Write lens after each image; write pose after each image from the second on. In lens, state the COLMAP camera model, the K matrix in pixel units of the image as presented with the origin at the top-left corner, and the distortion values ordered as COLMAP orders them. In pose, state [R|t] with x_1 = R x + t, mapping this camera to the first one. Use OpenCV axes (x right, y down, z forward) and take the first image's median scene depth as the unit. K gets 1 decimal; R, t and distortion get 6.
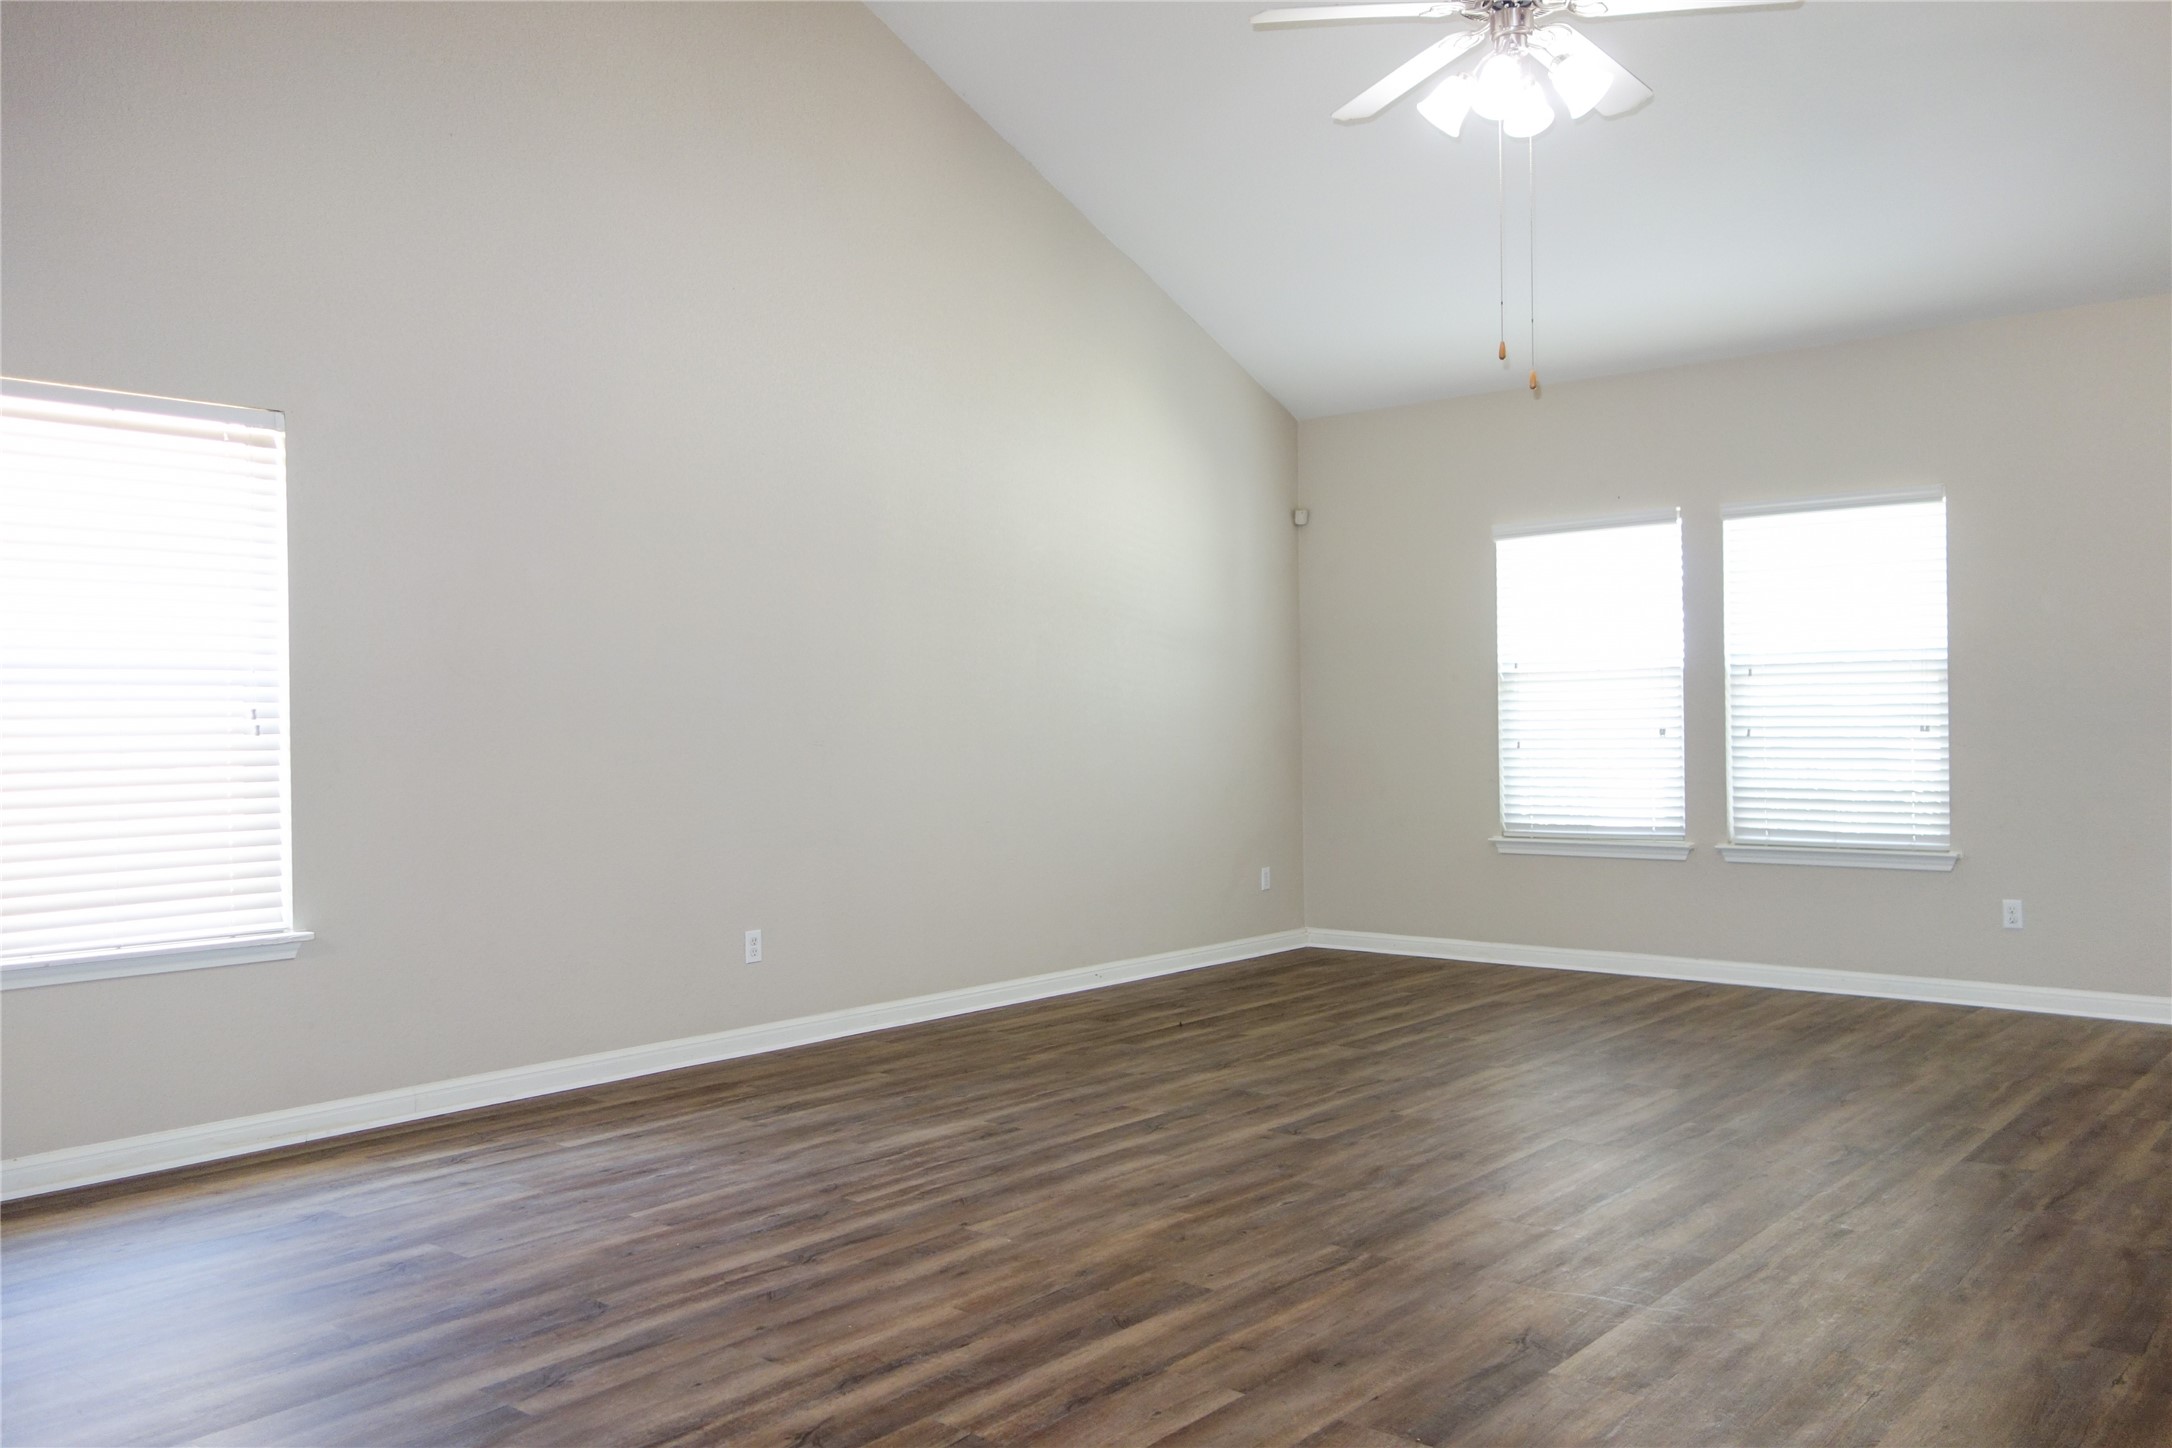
lens RADIAL K [[1717.2, 0, 1084.5], [0, 1717.2, 716.7], [0, 0, 1]] dist [0.009270, -0.004974]
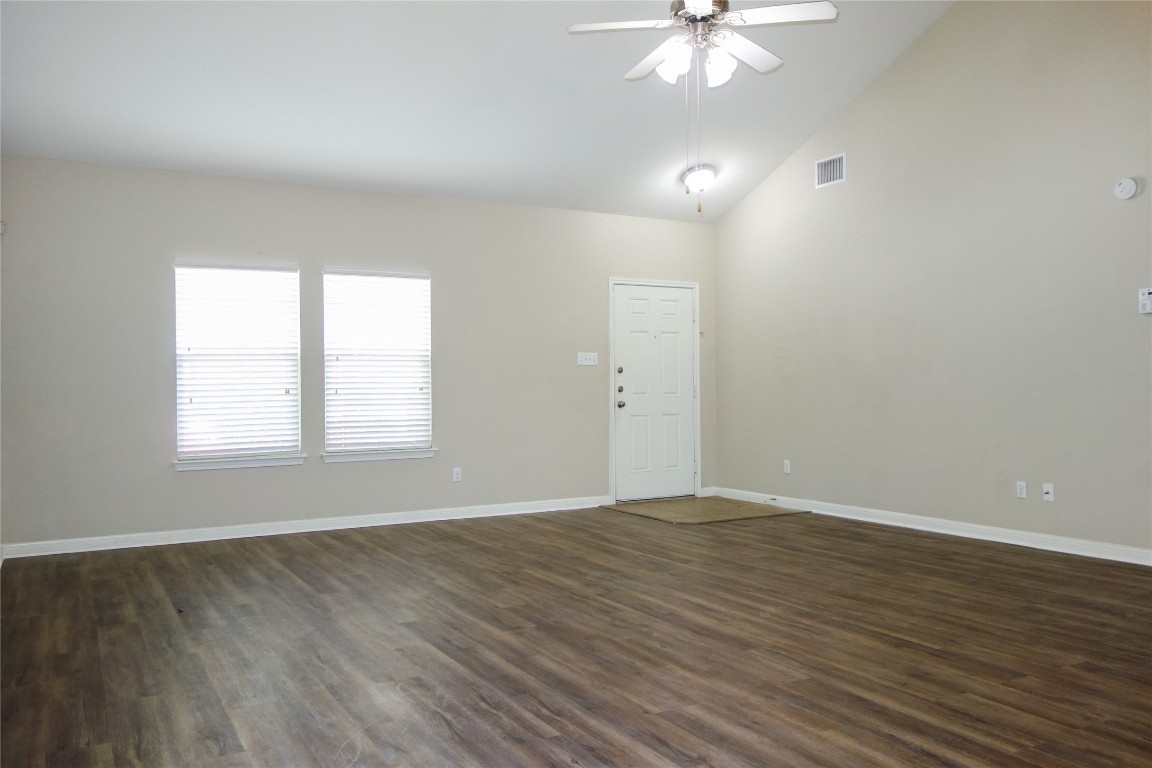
lens RADIAL K [[910.8, 0, 576.2], [0, 910.8, 377.1], [0, 0, 1]] dist [0.009270, -0.004974]
pose [[0.348041, 0.017556, 0.937315, -0.770394], [0.003257, 0.999796, -0.019935, 0.025198], [-0.937474, 0.009991, 0.347912, 0.738315]]
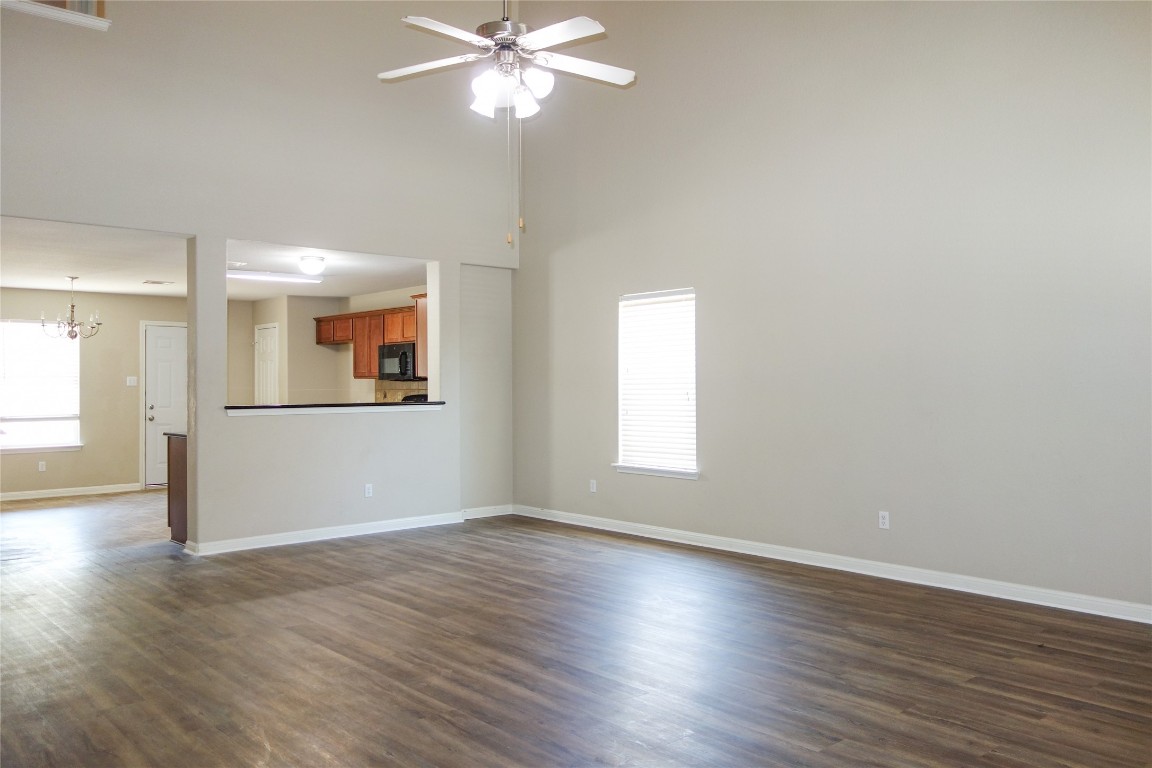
lens RADIAL K [[910.8, 0, 569.8], [0, 910.8, 386.5], [0, 0, 1]] dist [0.009270, -0.004974]
pose [[-0.145783, 0.015308, -0.989198, 1.213803], [0.010965, 0.999844, 0.013857, -0.042427], [0.989256, -0.008827, -0.145928, 1.174584]]
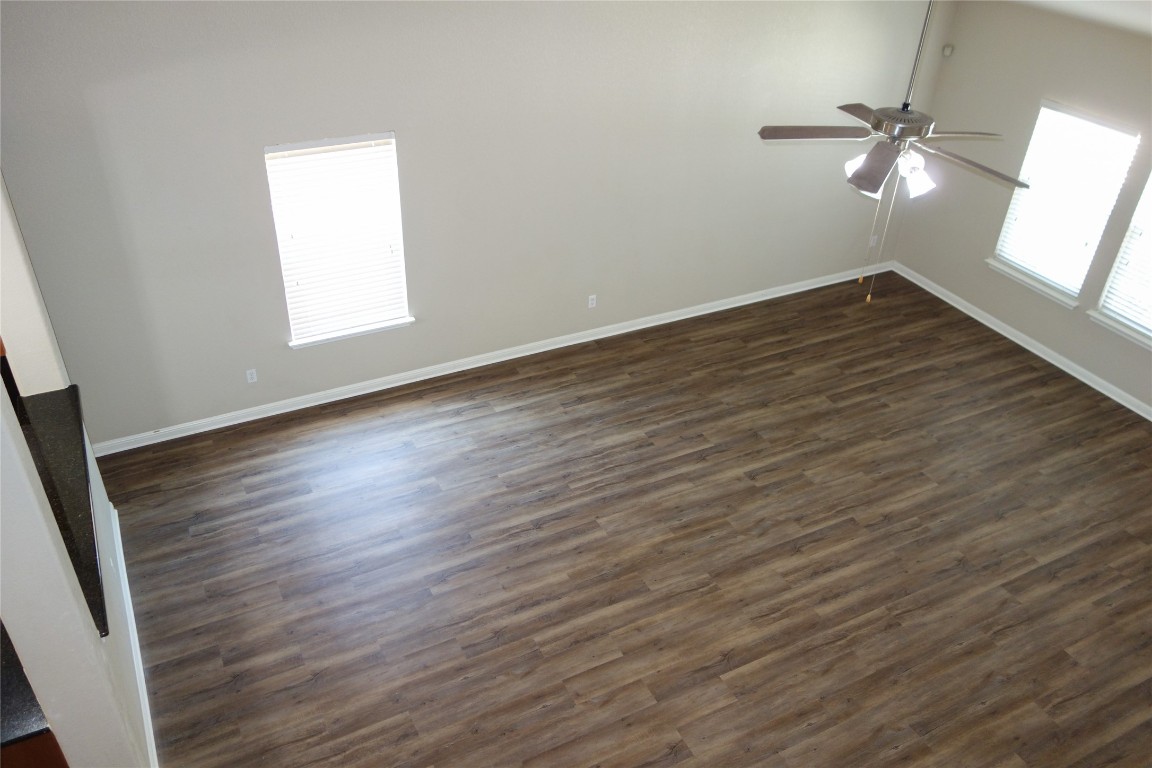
lens RADIAL K [[910.8, 0, 574.1], [0, 910.8, 385.4], [0, 0, 1]] dist [0.009270, -0.004974]
pose [[0.924054, 0.252912, -0.286636, 0.264707], [-0.049739, 0.823016, 0.565836, -0.719838], [0.379012, -0.508606, 0.773091, -0.093534]]
